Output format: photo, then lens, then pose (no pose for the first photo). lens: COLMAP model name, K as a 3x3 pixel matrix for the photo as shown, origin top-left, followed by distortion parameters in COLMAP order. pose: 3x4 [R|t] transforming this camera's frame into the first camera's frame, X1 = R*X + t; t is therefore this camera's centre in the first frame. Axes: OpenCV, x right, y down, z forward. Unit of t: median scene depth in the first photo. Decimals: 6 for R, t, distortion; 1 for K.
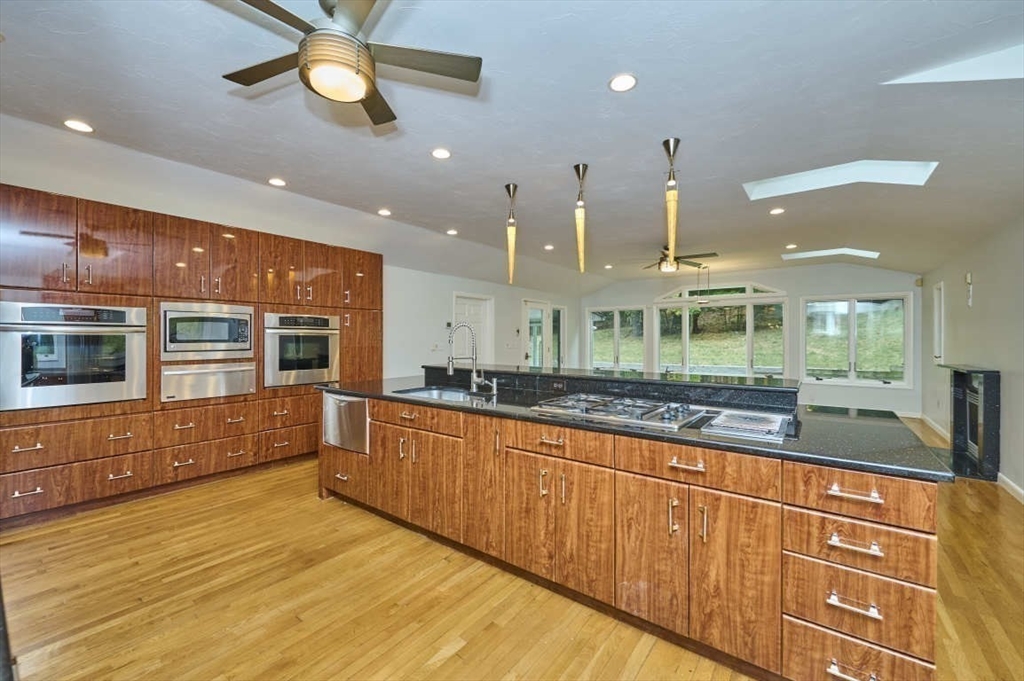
lens RADIAL K [[407.5, 0, 517.1], [0, 407.5, 337.0], [0, 0, 1]] dist [0.000489, -0.000307]
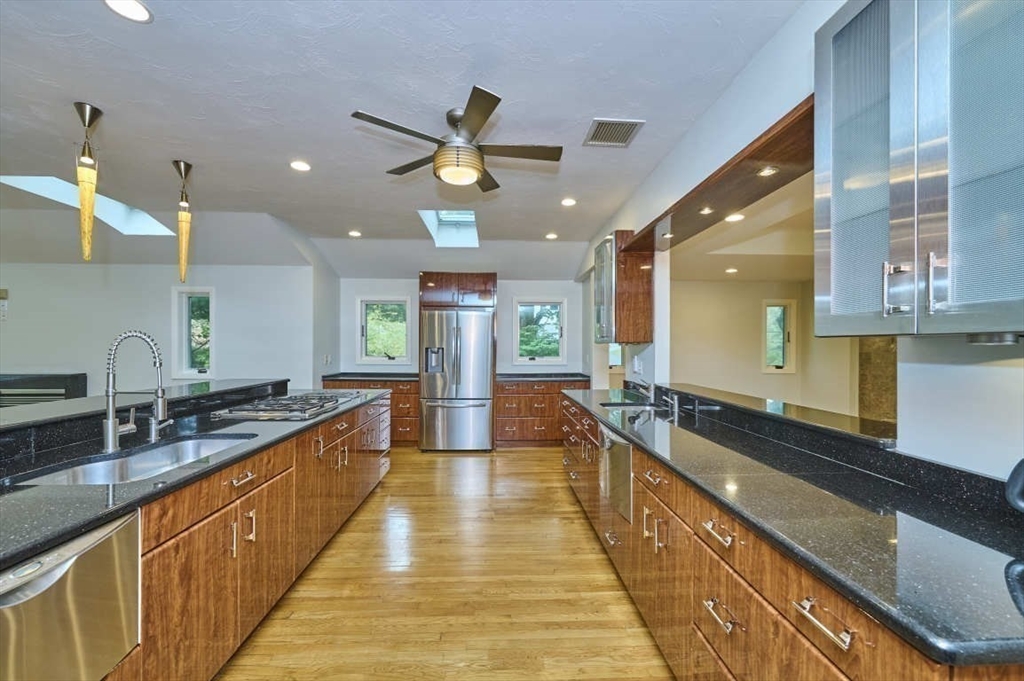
lens RADIAL K [[407.5, 0, 513.8], [0, 407.5, 342.9], [0, 0, 1]] dist [0.000489, -0.000307]
pose [[-0.626610, -0.006204, 0.779309, -0.932022], [-0.007573, 0.999970, 0.001871, -0.020091], [-0.779297, -0.004729, -0.626638, 0.975952]]
